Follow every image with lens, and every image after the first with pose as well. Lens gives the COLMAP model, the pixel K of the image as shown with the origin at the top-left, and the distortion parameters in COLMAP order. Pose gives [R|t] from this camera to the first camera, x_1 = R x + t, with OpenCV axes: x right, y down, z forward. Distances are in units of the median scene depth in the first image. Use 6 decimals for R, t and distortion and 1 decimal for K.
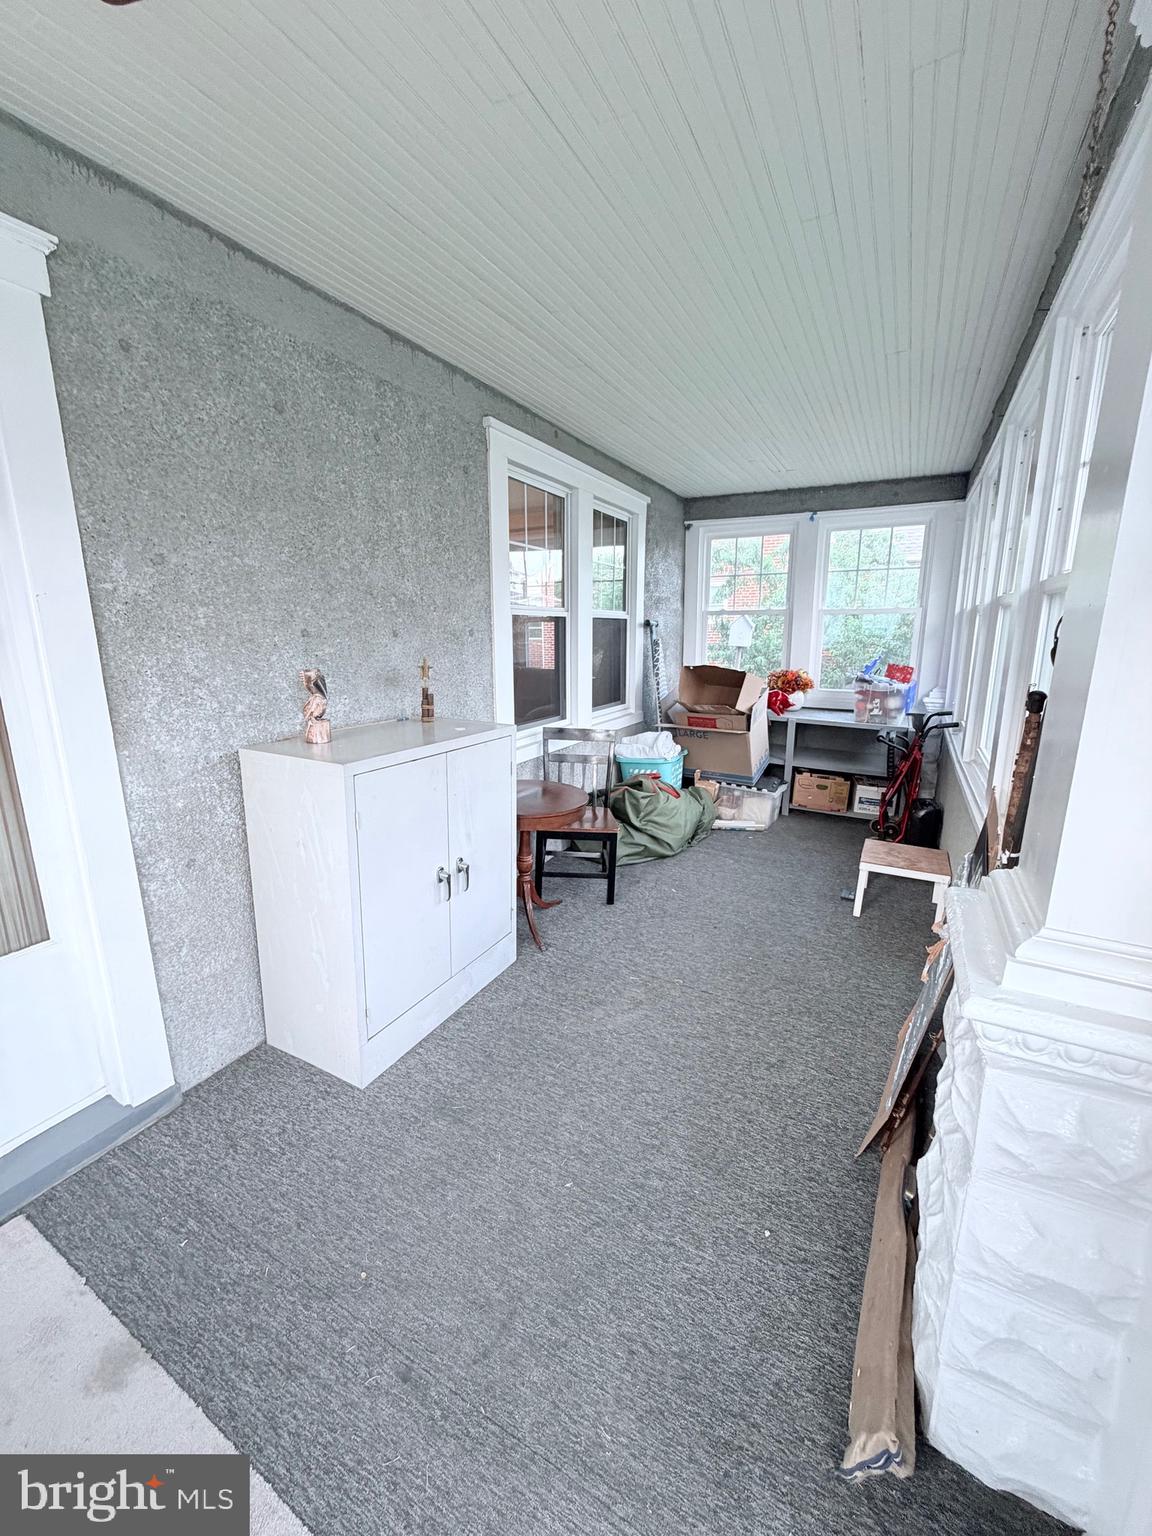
lens RADIAL K [[613.5, 0, 571.6], [0, 613.5, 762.1], [0, 0, 1]] dist [0.000188, -0.000279]
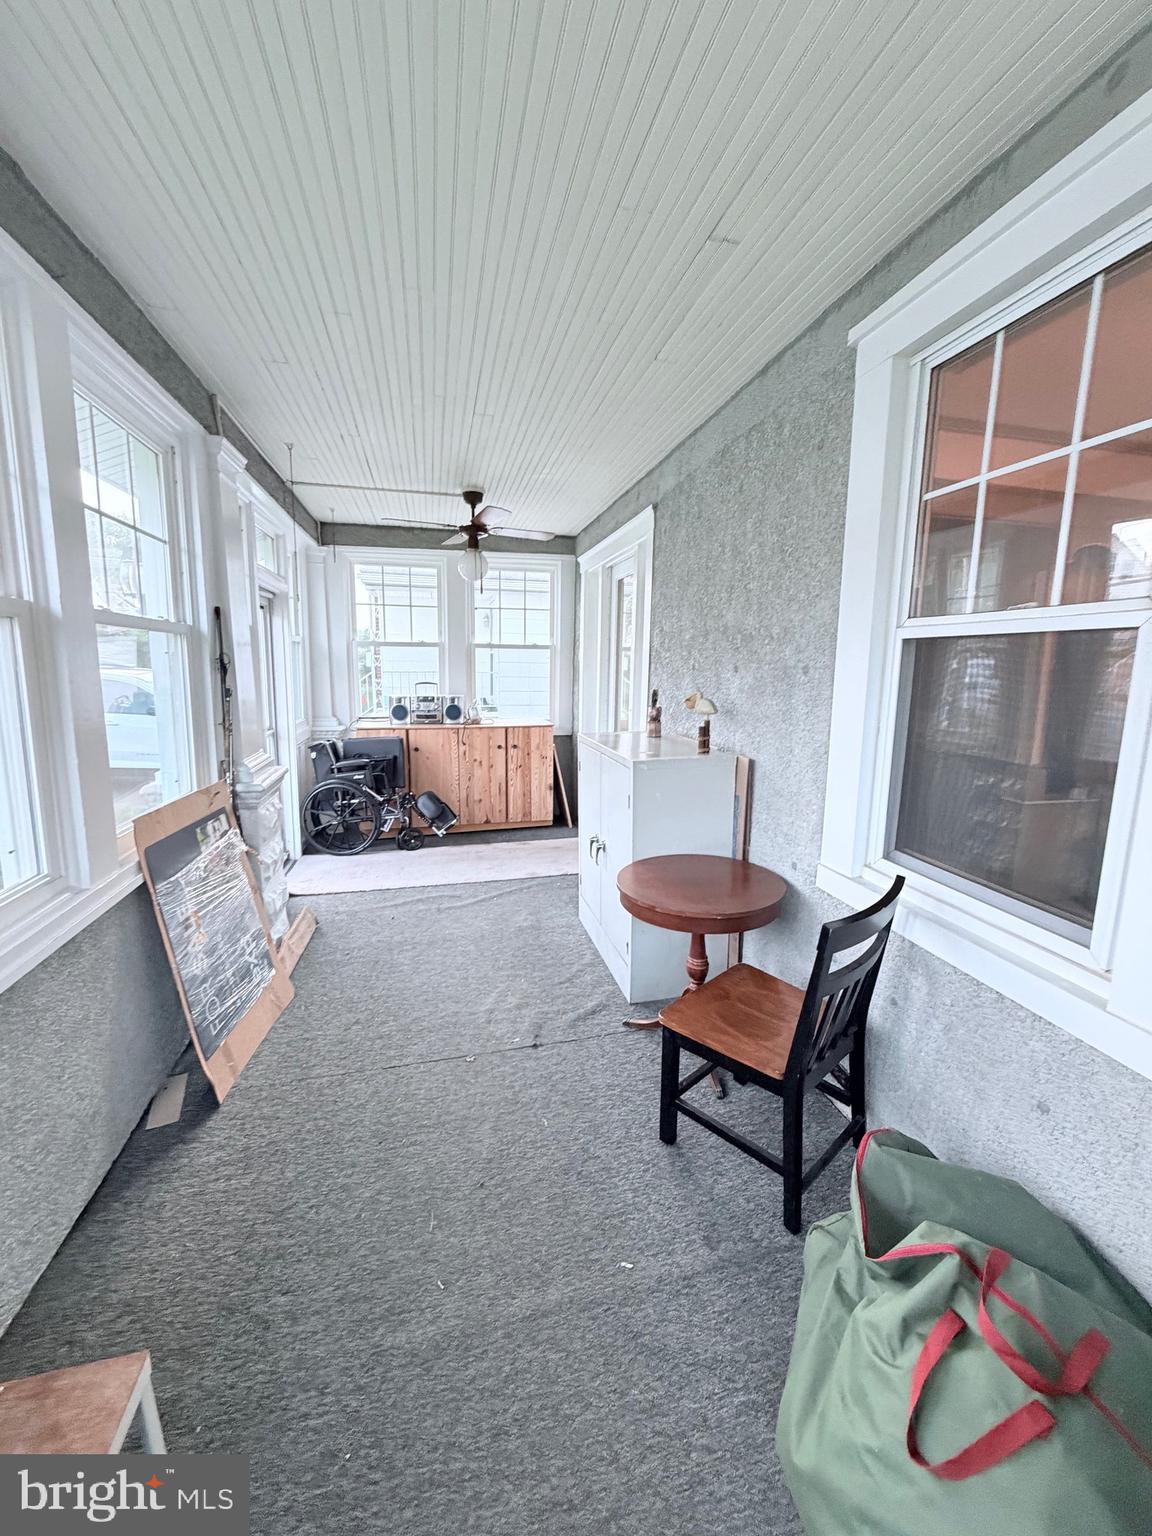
lens RADIAL K [[613.5, 0, 576.8], [0, 613.5, 760.7], [0, 0, 1]] dist [0.000188, -0.000279]
pose [[-0.752272, 0.095795, -0.651851, 0.772238], [-0.149331, 0.938835, 0.310305, -0.442319], [0.641706, 0.330775, -0.691954, 2.044298]]
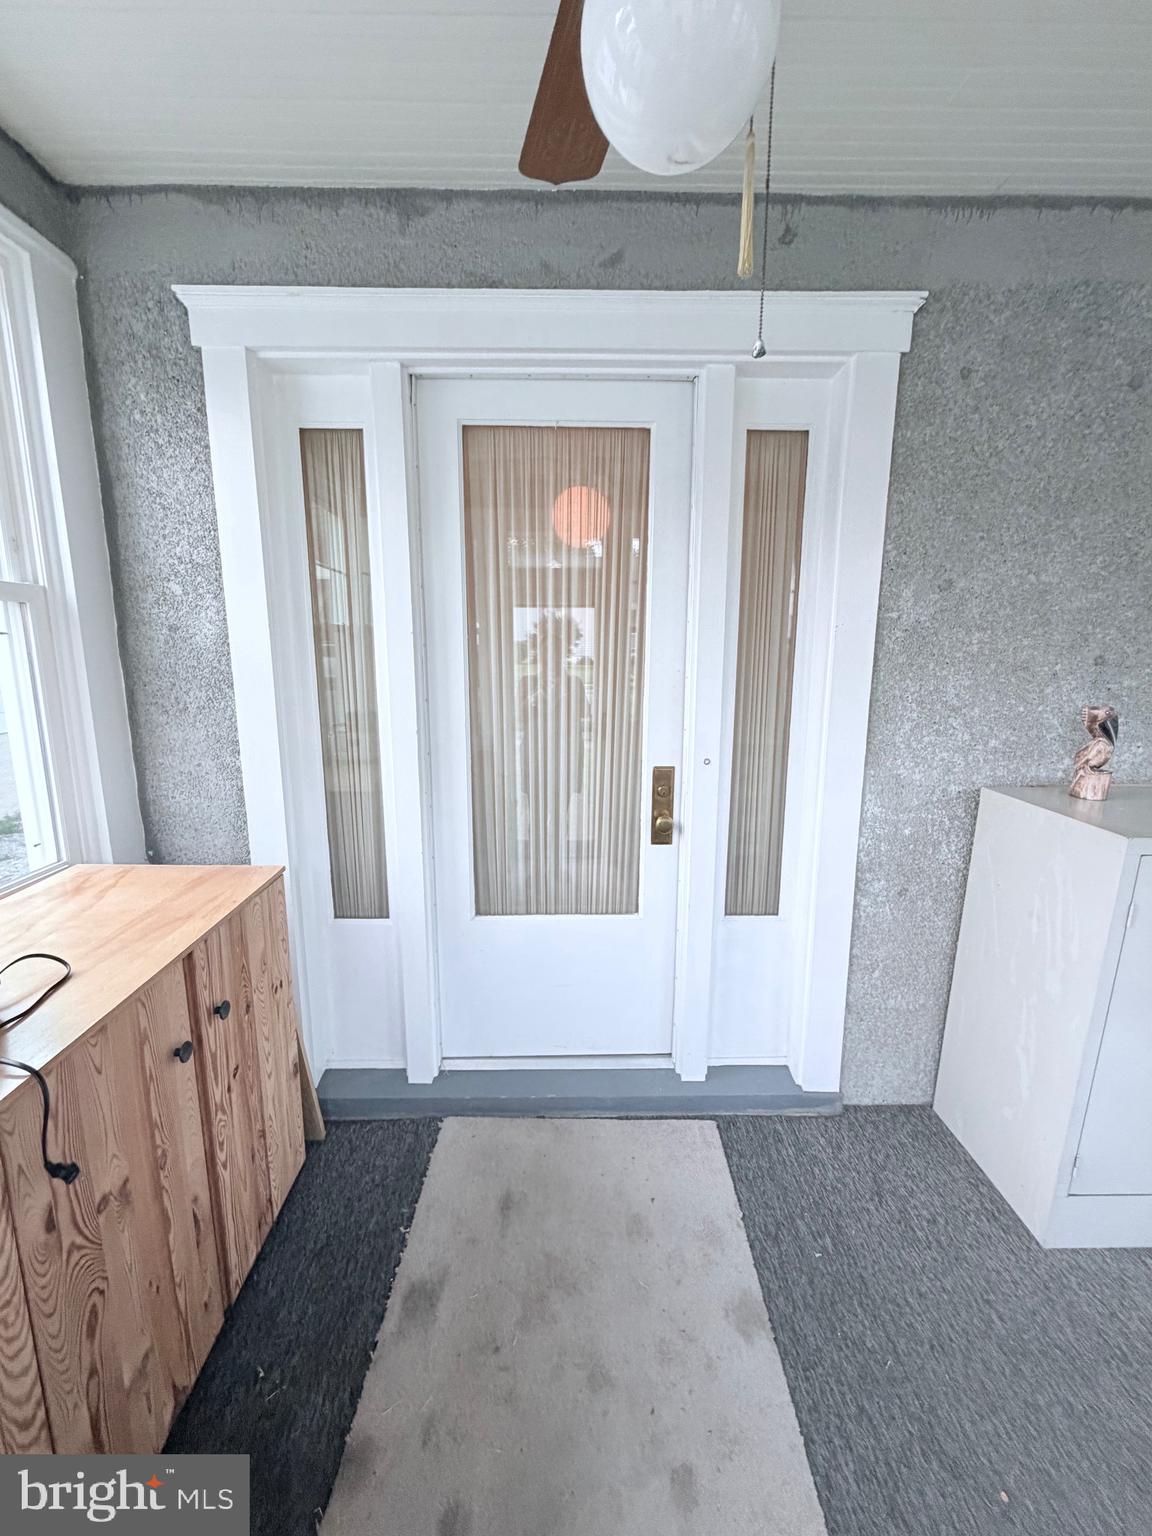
lens RADIAL K [[613.5, 0, 573.6], [0, 613.5, 763.0], [0, 0, 1]] dist [0.000188, -0.000279]
pose [[0.483673, 0.162959, -0.859945, -0.064827], [-0.188738, 0.978818, 0.079330, -0.015671], [0.854657, 0.123935, 0.504184, 0.027926]]
